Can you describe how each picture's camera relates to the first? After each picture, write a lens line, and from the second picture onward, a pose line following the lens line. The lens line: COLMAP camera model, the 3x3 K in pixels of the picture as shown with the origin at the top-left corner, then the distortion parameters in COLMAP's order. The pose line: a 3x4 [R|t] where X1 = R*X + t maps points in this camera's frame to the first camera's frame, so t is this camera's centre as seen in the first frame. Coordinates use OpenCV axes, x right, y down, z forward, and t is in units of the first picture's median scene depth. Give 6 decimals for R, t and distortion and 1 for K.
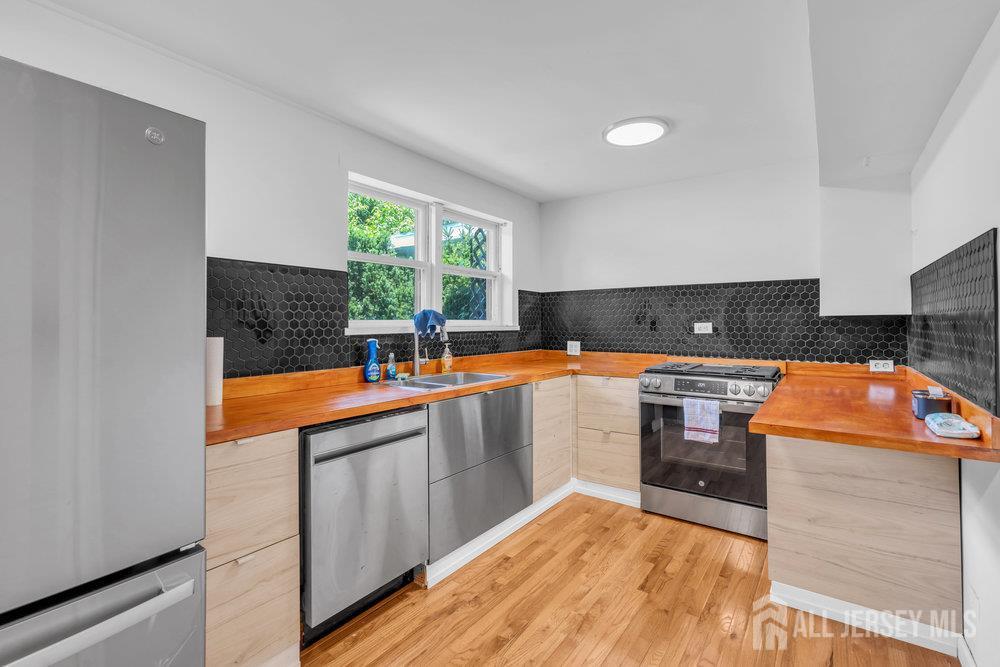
lens RADIAL K [[456.6, 0, 504.0], [0, 456.6, 317.9], [0, 0, 1]] dist [0.000329, 0.000306]
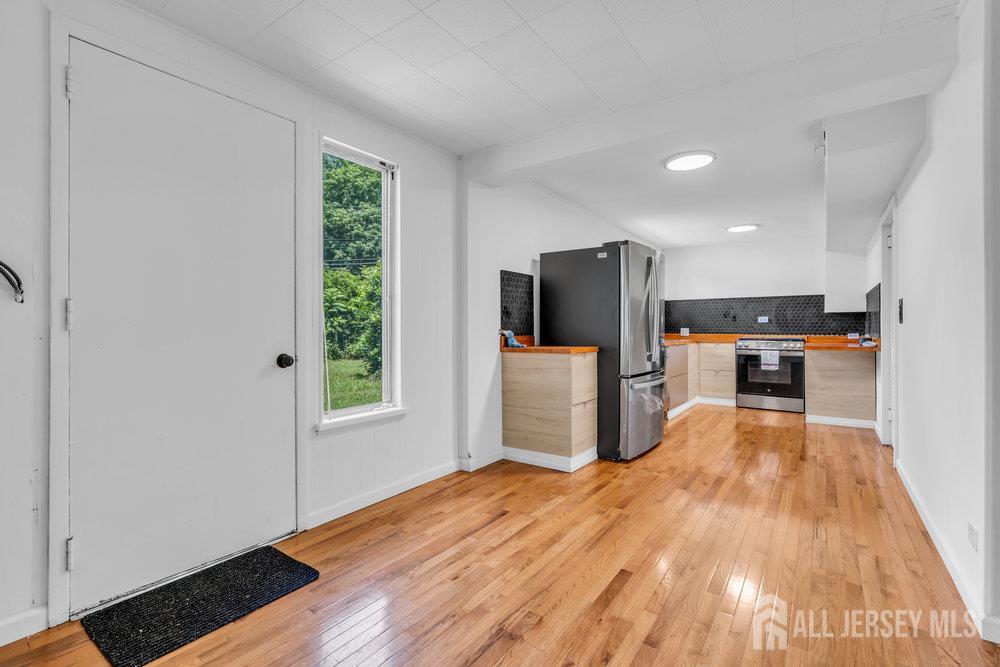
lens RADIAL K [[449.9, 0, 499.8], [0, 449.9, 331.1], [0, 0, 1]] dist [-0.002072, 0.000260]
pose [[0.999996, 0.002004, -0.001865, -0.738915], [-0.001975, 0.999873, 0.015818, 0.047254], [0.001896, -0.015814, 0.999873, -0.991869]]
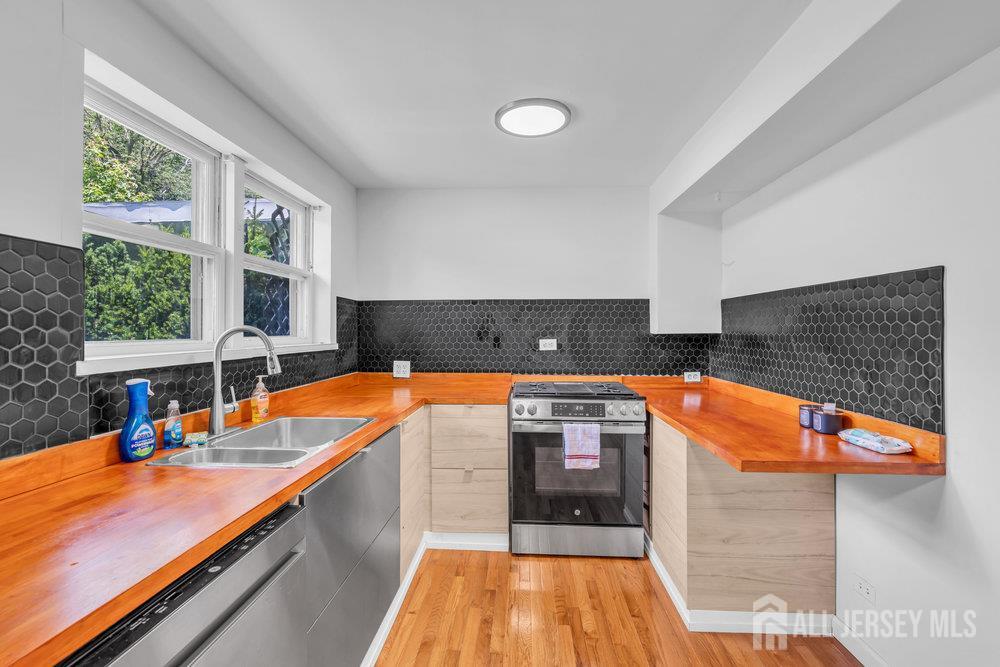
lens RADIAL K [[449.9, 0, 499.8], [0, 449.9, 331.1], [0, 0, 1]] dist [-0.002072, 0.000260]
pose [[0.845007, 0.002462, 0.534750, -0.176557], [-0.008084, 0.999934, 0.008170, -0.014960], [-0.534695, -0.011227, 0.844971, 0.273391]]
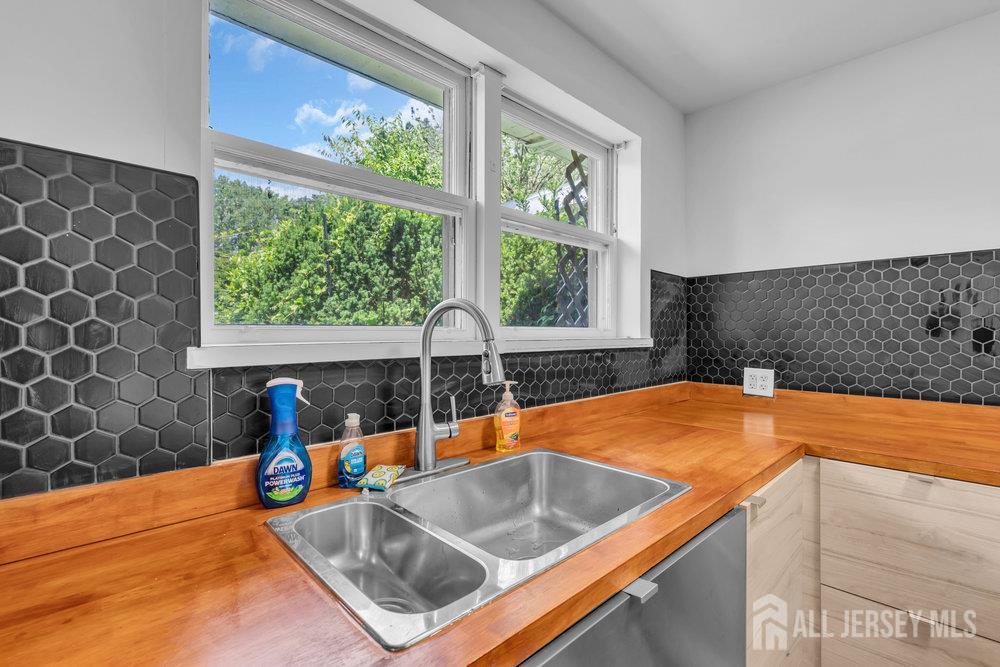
lens RADIAL K [[449.9, 0, 499.8], [0, 449.9, 331.1], [0, 0, 1]] dist [-0.002072, 0.000260]
pose [[0.982867, 0.003245, -0.184290, -0.054612], [-0.001594, 0.999957, 0.009108, 0.005717], [0.184312, -0.008658, 0.982830, 0.579437]]
